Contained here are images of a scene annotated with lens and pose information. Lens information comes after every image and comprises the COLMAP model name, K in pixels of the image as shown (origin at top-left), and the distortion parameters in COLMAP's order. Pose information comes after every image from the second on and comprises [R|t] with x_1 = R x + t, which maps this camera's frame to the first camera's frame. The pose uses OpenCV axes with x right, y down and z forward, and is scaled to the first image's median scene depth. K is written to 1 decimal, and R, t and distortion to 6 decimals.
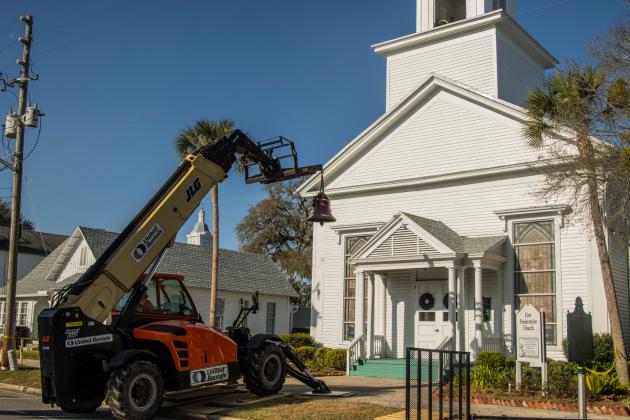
lens RADIAL K [[701.6, 0, 319.1], [0, 701.6, 210.1], [0, 0, 1]] dist [-0.121637, 0.028910]
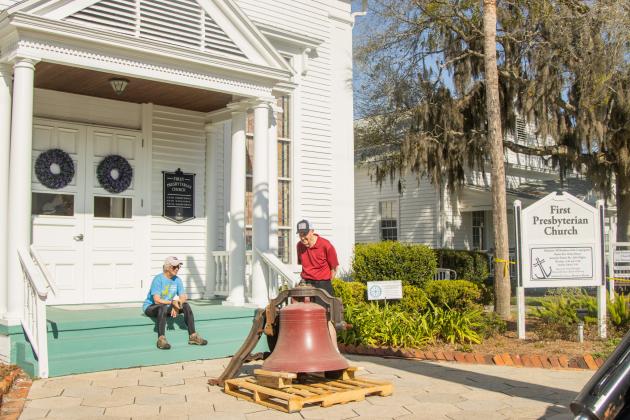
lens RADIAL K [[701.6, 0, 319.1], [0, 701.6, 210.1], [0, 0, 1]] dist [-0.121637, 0.028910]
pose [[0.149304, 0.041692, 0.987912, -0.233872], [-0.161182, 0.986773, -0.017284, 0.139602], [-0.975566, -0.156653, 0.154049, 0.791560]]
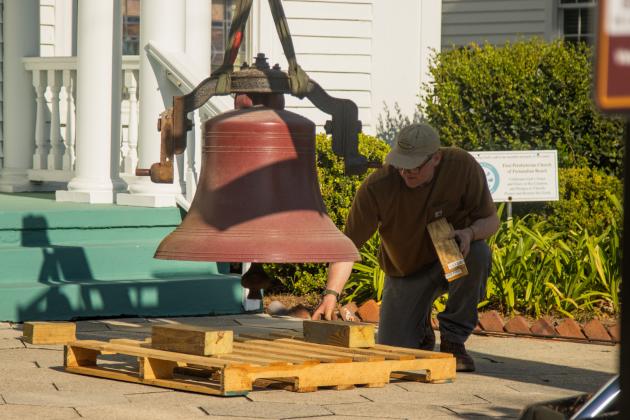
lens RADIAL K [[2667.9, 0, 315.0], [0, 2667.9, 210.0], [0, 0, 1]] dist [0.789661, 2.126477]
pose [[0.175393, -0.055103, 0.982955, -0.405233], [-0.179715, 0.979864, 0.086997, 0.137821], [-0.967957, -0.191910, 0.161959, 0.750591]]
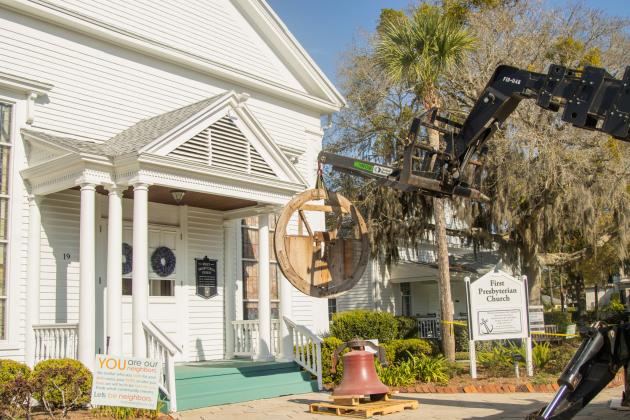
lens RADIAL K [[701.6, 0, 319.1], [0, 701.6, 210.1], [0, 0, 1]] dist [-0.121637, 0.028910]
pose [[-0.001413, 0.138903, 0.990305, -0.386997], [-0.138941, 0.980673, -0.137750, 0.149895], [-0.990300, -0.137789, 0.017914, 0.861138]]
